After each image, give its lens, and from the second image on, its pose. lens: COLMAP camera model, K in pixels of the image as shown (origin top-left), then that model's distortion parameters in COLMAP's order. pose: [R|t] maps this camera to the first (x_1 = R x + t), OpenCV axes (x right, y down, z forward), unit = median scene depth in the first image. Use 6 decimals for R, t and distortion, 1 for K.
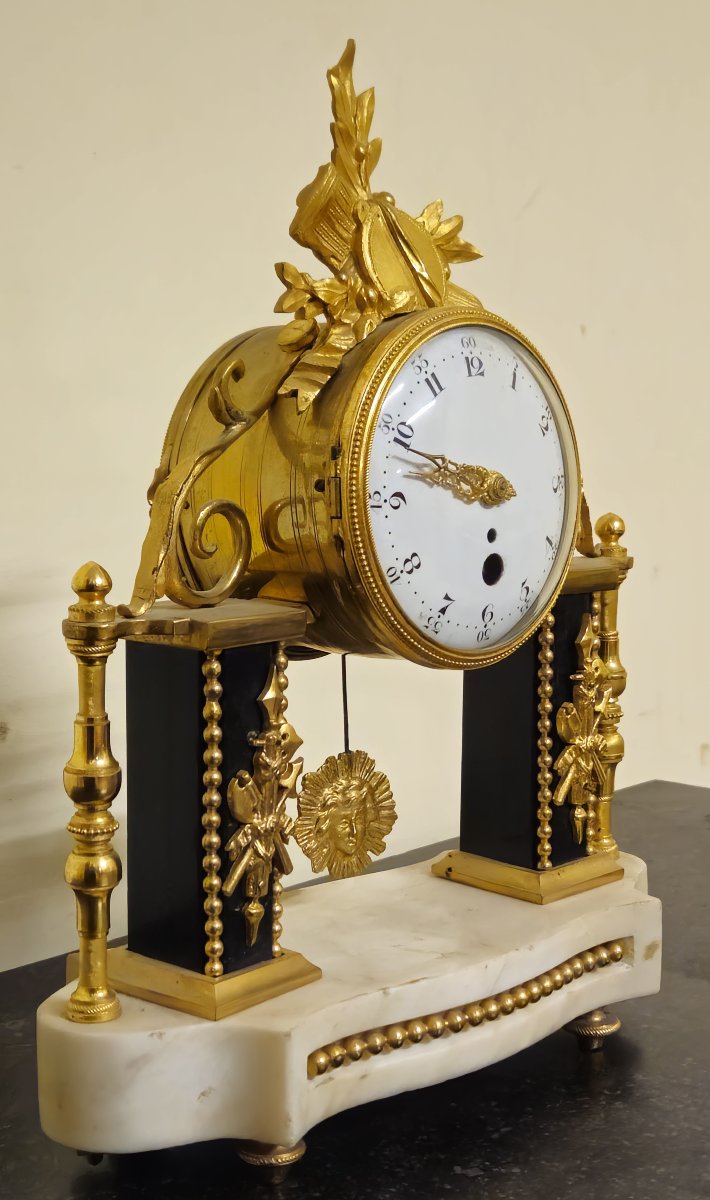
lens RADIAL K [[1893.5, 0, 357.0], [0, 1893.5, 613.4], [0, 0, 1]] dist [0.158365, 0.000000]
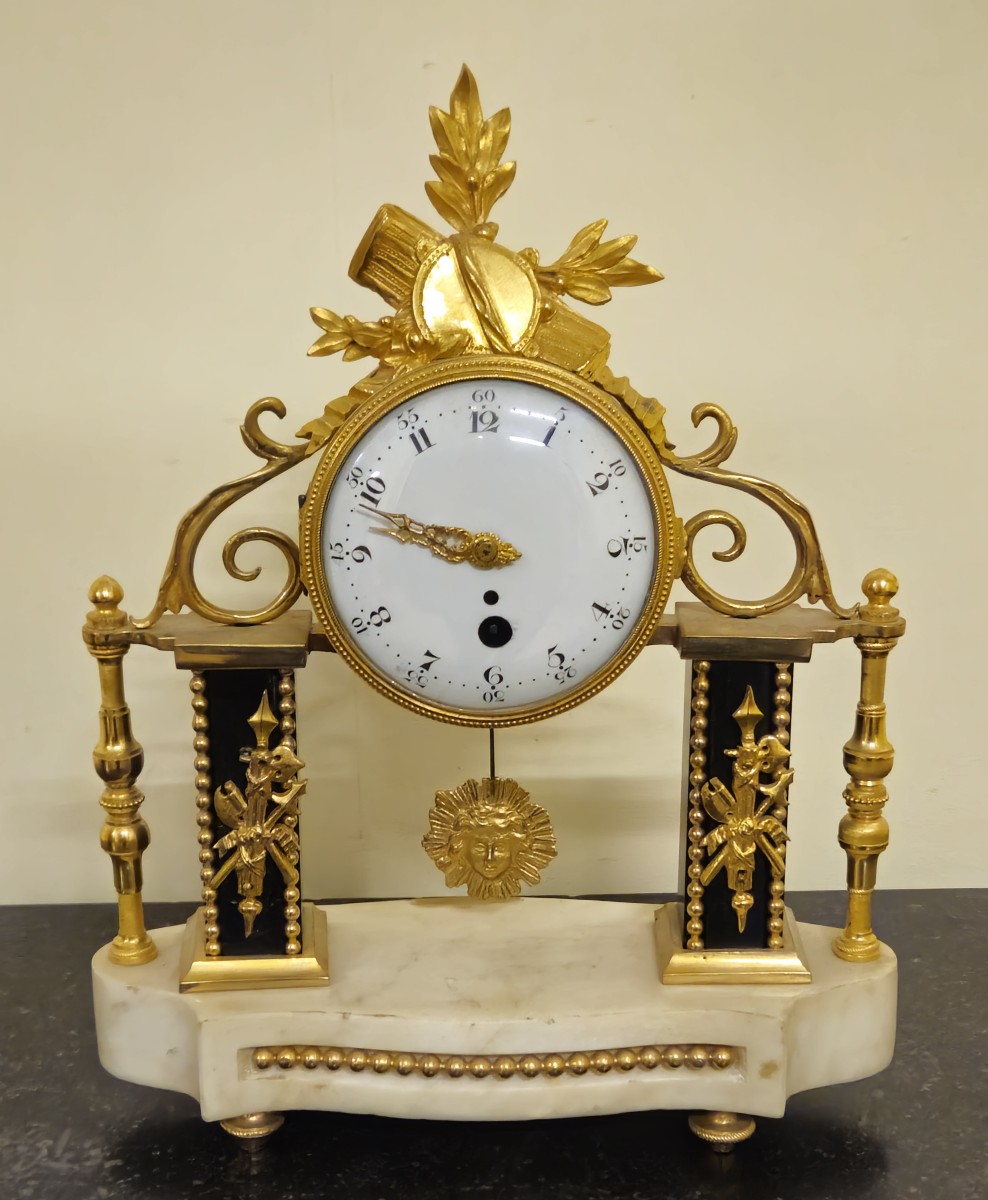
lens RADIAL K [[2130.9, 0, 450.8], [0, 2130.9, 633.1], [0, 0, 1]] dist [0.172036, 0.000000]
pose [[0.681392, 0.175296, -0.710617, 0.836618], [-0.084767, 0.983263, 0.161272, -0.197936], [0.726994, -0.049653, 0.684846, 0.245587]]
